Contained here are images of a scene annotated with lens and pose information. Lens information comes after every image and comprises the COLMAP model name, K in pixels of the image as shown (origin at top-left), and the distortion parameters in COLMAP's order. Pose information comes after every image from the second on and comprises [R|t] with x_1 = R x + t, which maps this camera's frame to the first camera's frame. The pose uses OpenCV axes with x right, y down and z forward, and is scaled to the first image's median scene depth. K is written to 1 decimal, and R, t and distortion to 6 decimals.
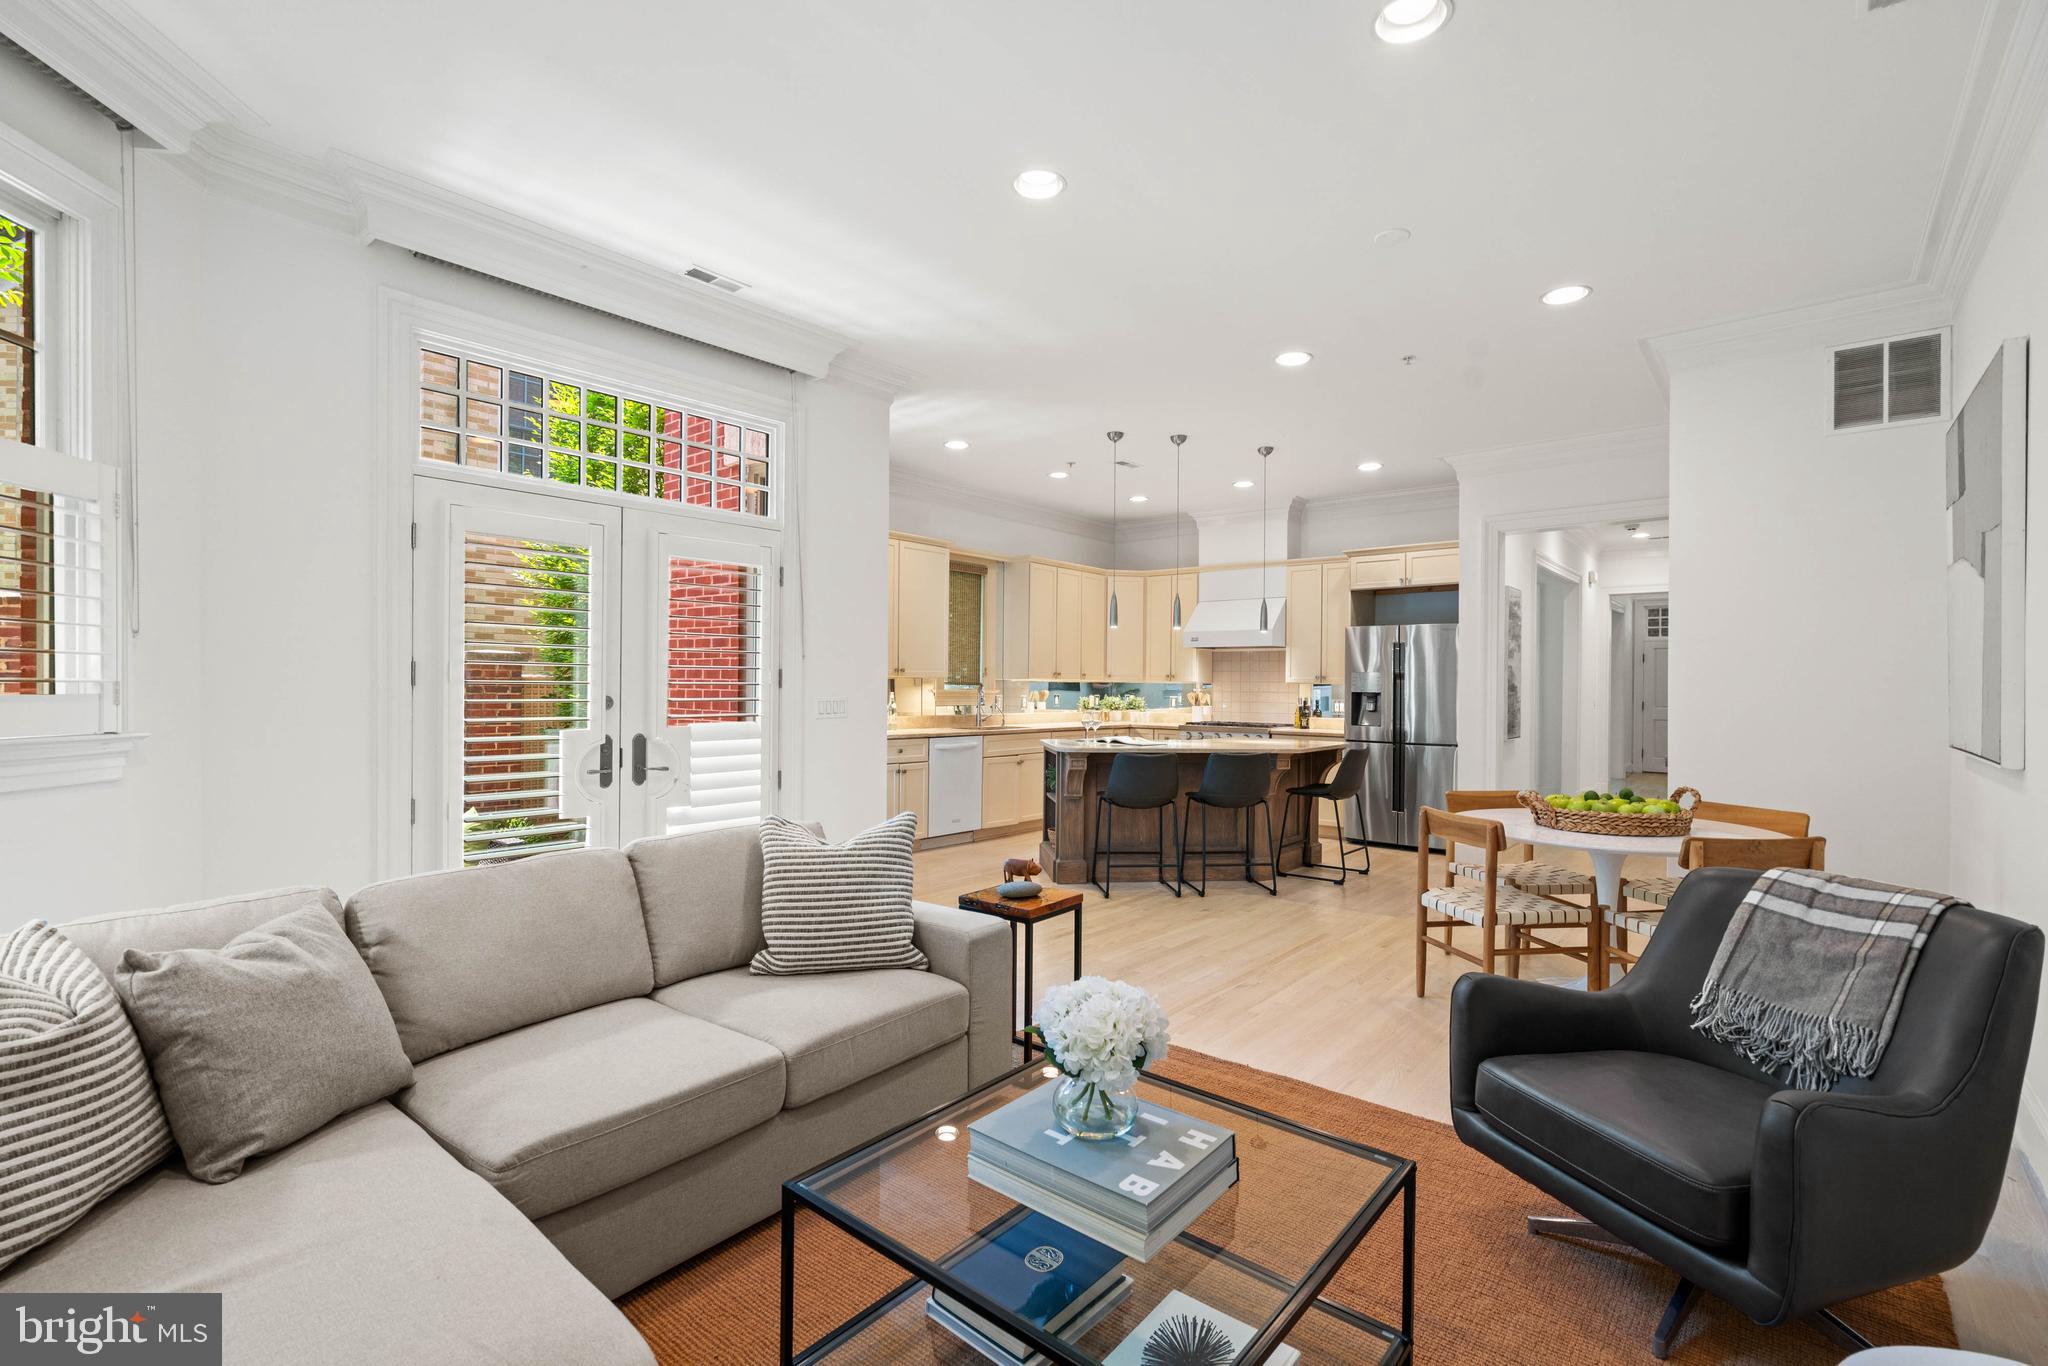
lens RADIAL K [[918.0, 0, 1009.9], [0, 918.0, 682.9], [0, 0, 1]] dist [-0.002166, -0.000096]
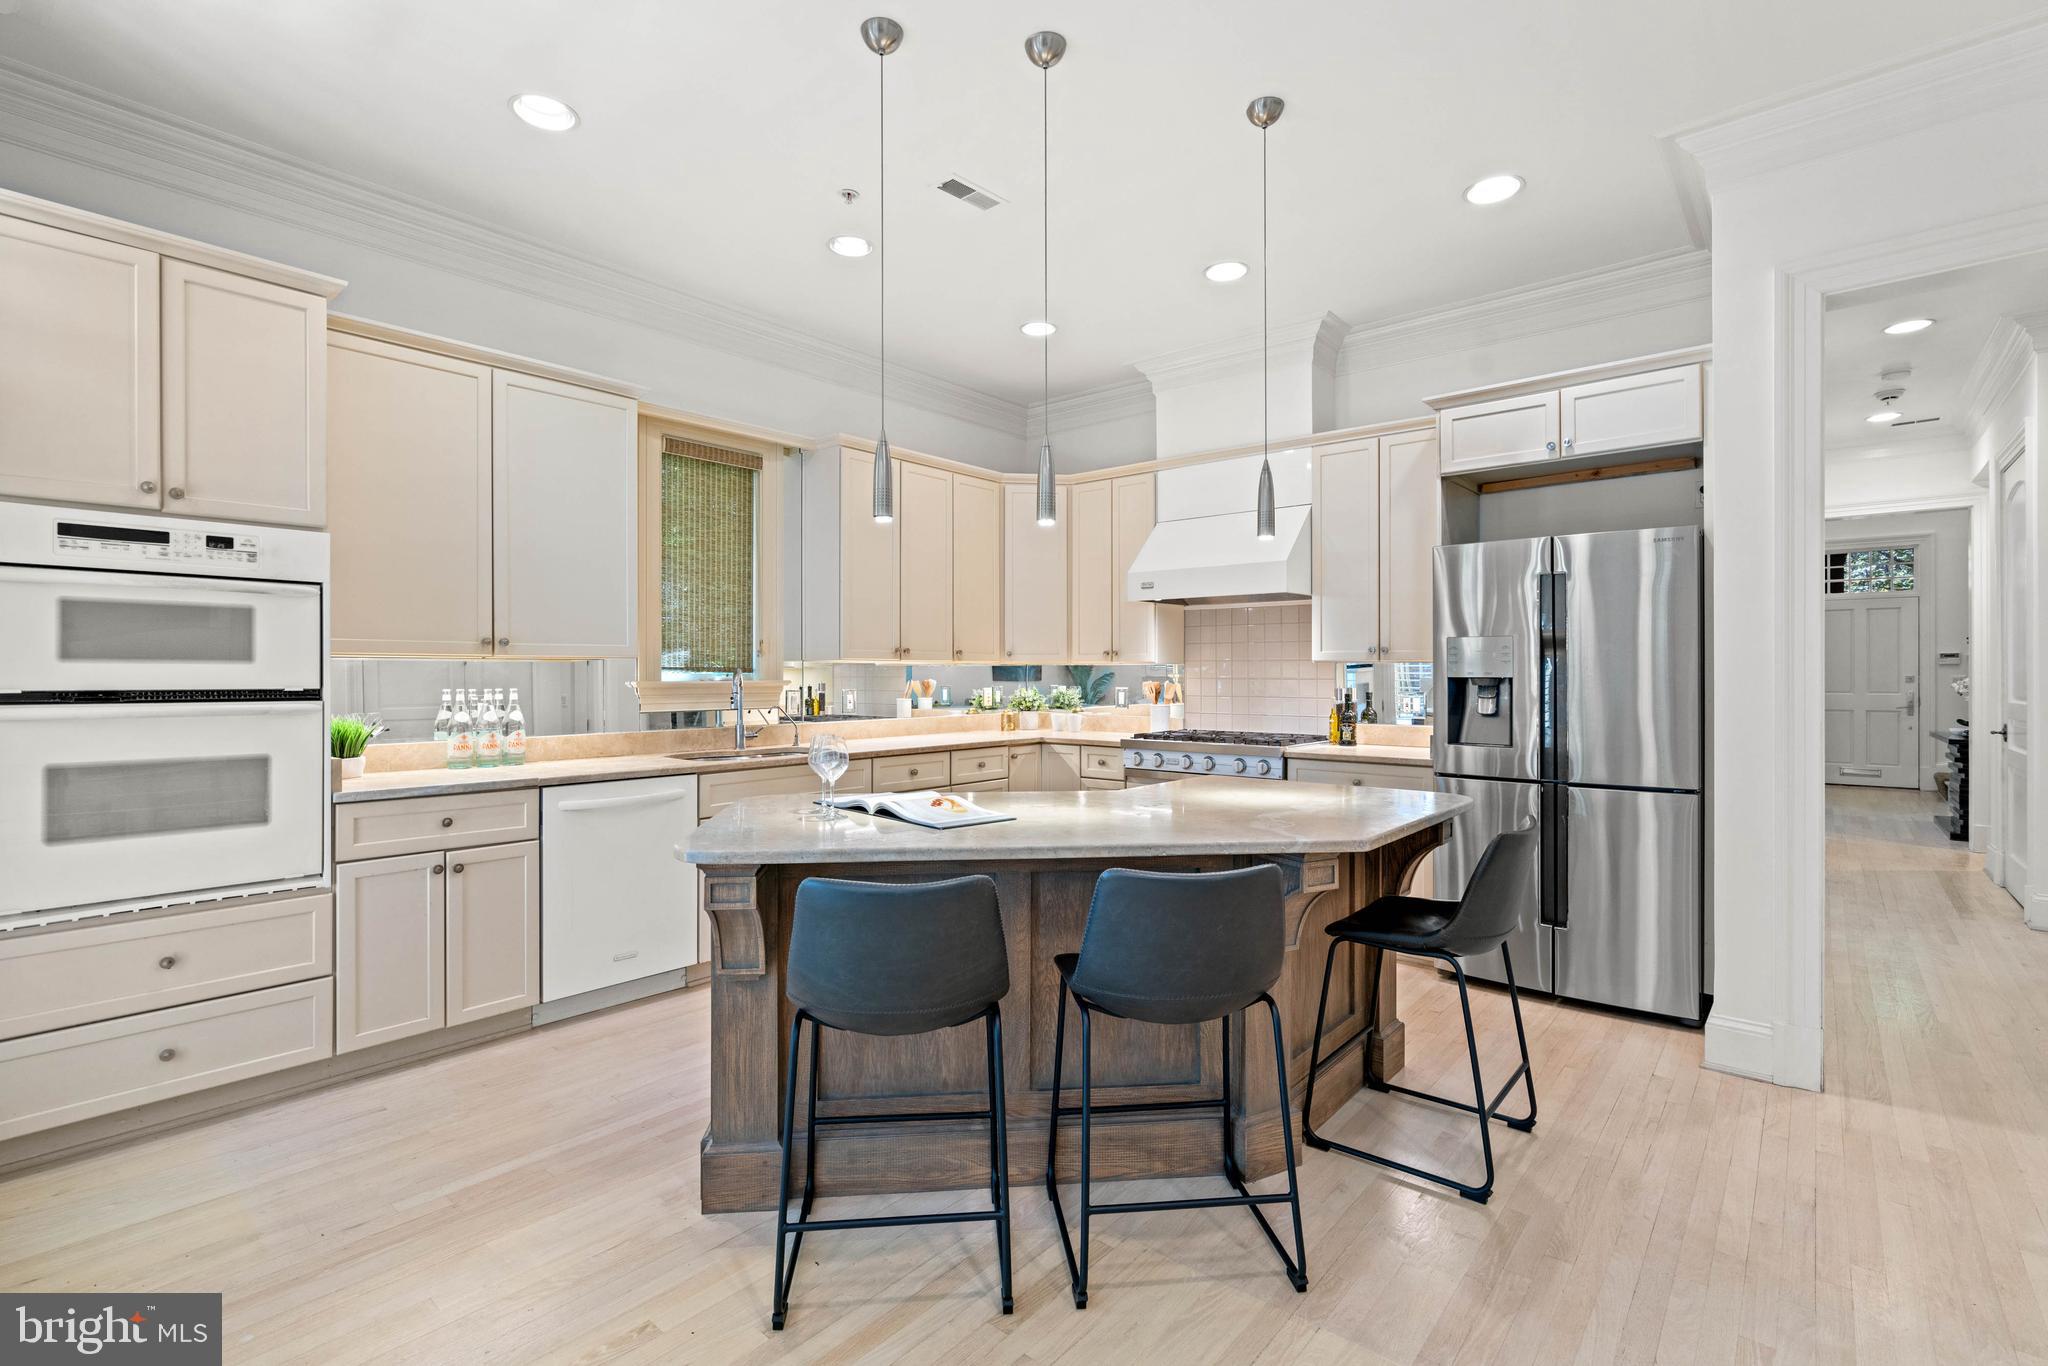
lens RADIAL K [[932.6, 0, 1016.2], [0, 932.6, 670.3], [0, 0, 1]] dist [0.001042, 0.001282]
pose [[0.999927, -0.011583, -0.003508, 0.143107], [0.011584, 0.999933, 0.000207, 0.003702], [0.003505, -0.000248, 0.999994, 0.501824]]
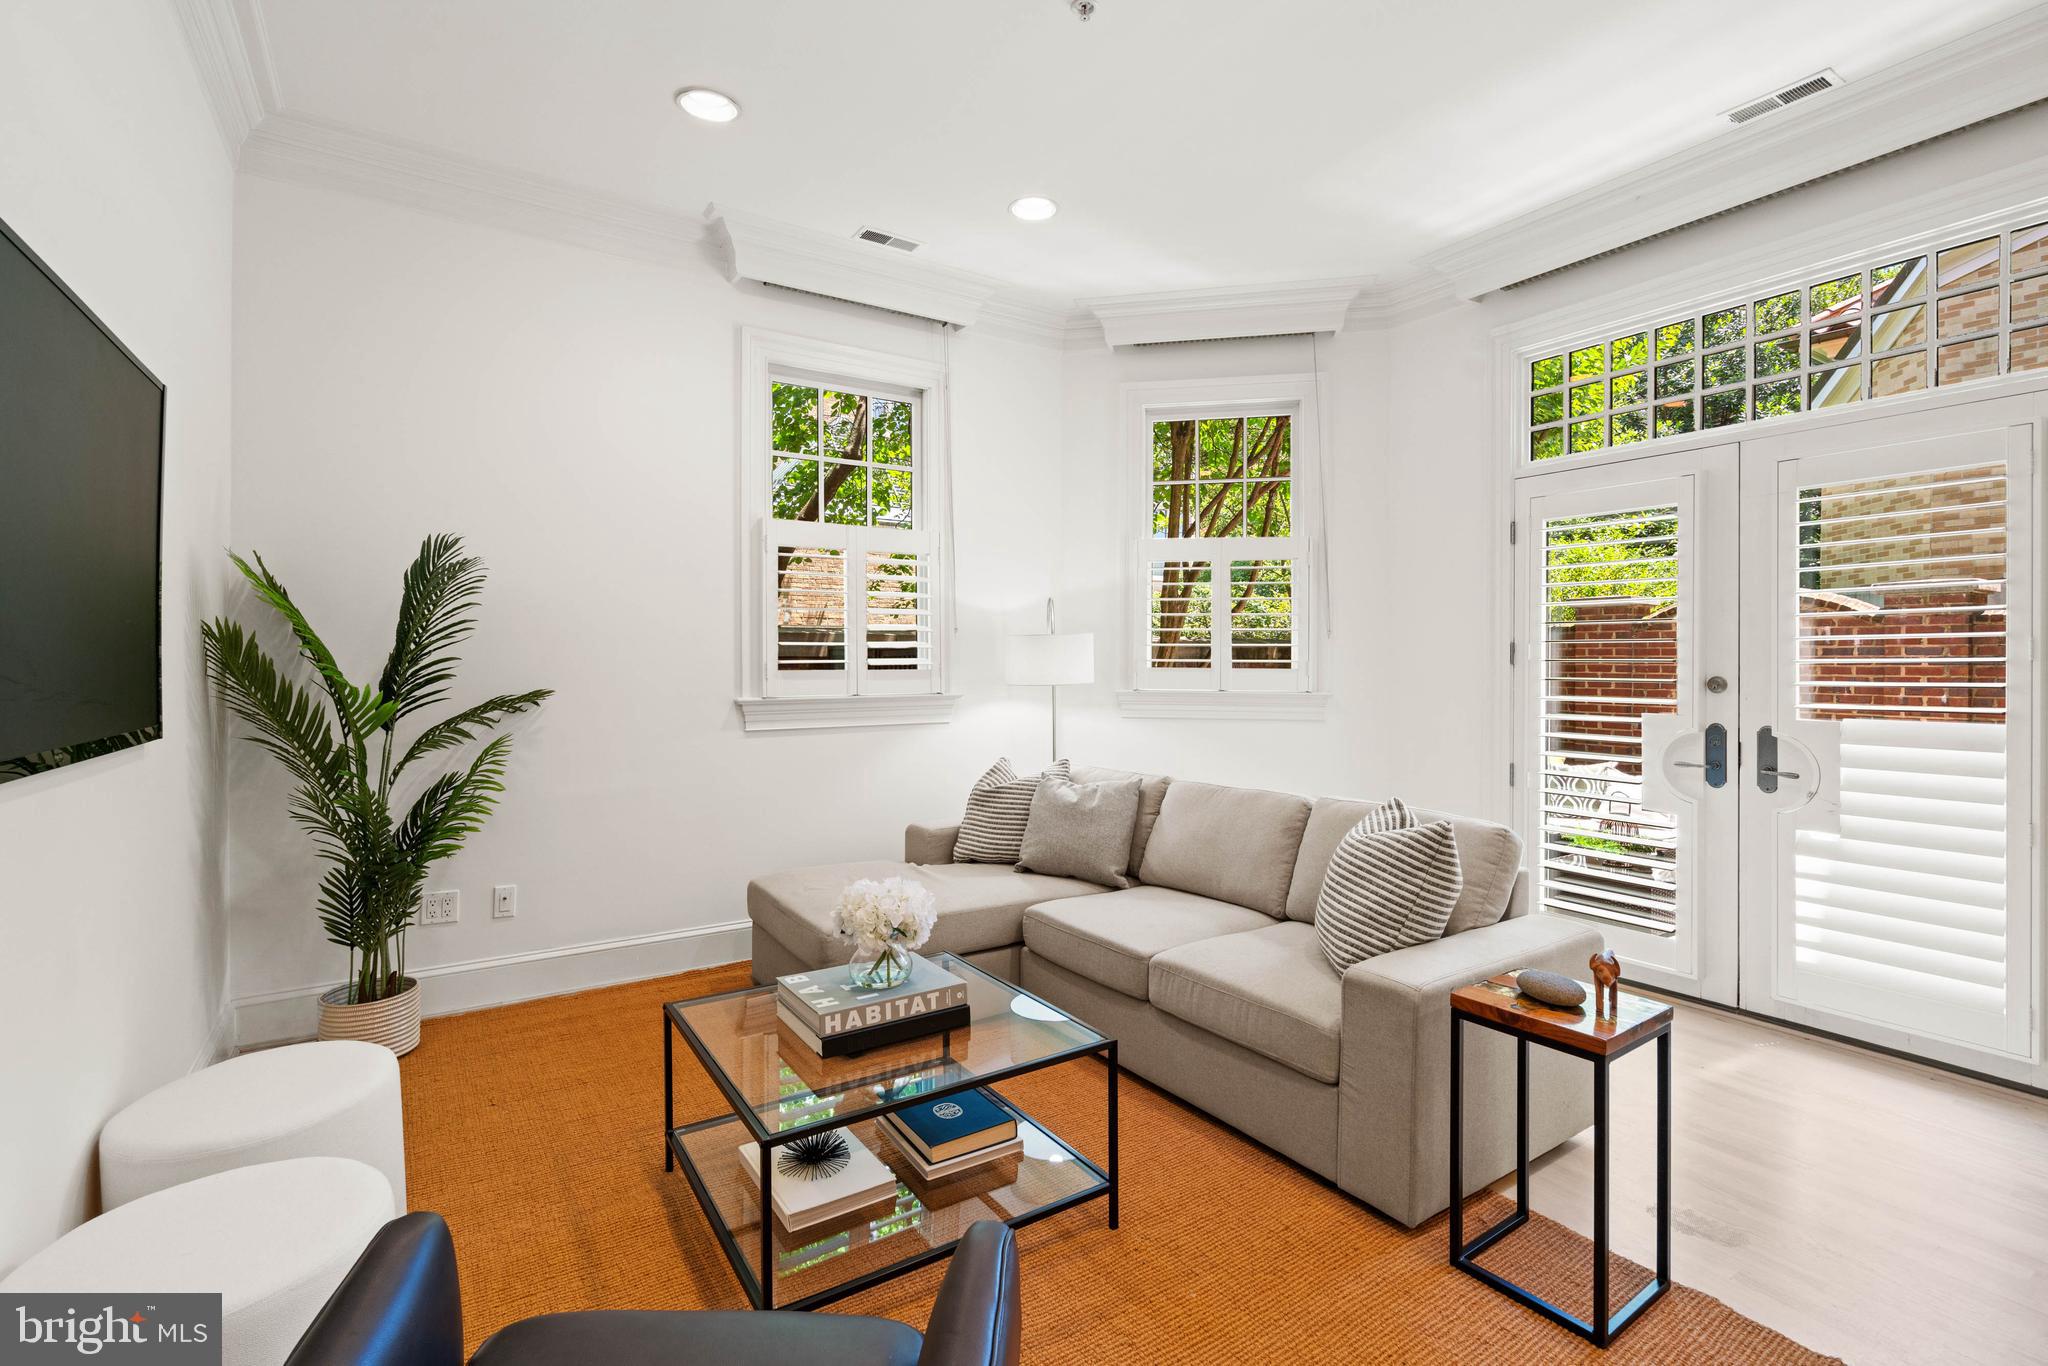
lens RADIAL K [[940.1, 0, 1025.5], [0, 940.1, 666.7], [0, 0, 1]] dist [-0.002463, -0.000065]
pose [[-0.278943, -0.001789, -0.960306, 0.292410], [0.000157, 0.999998, -0.001909, 0.003544], [0.960308, -0.000683, -0.278943, 0.339594]]
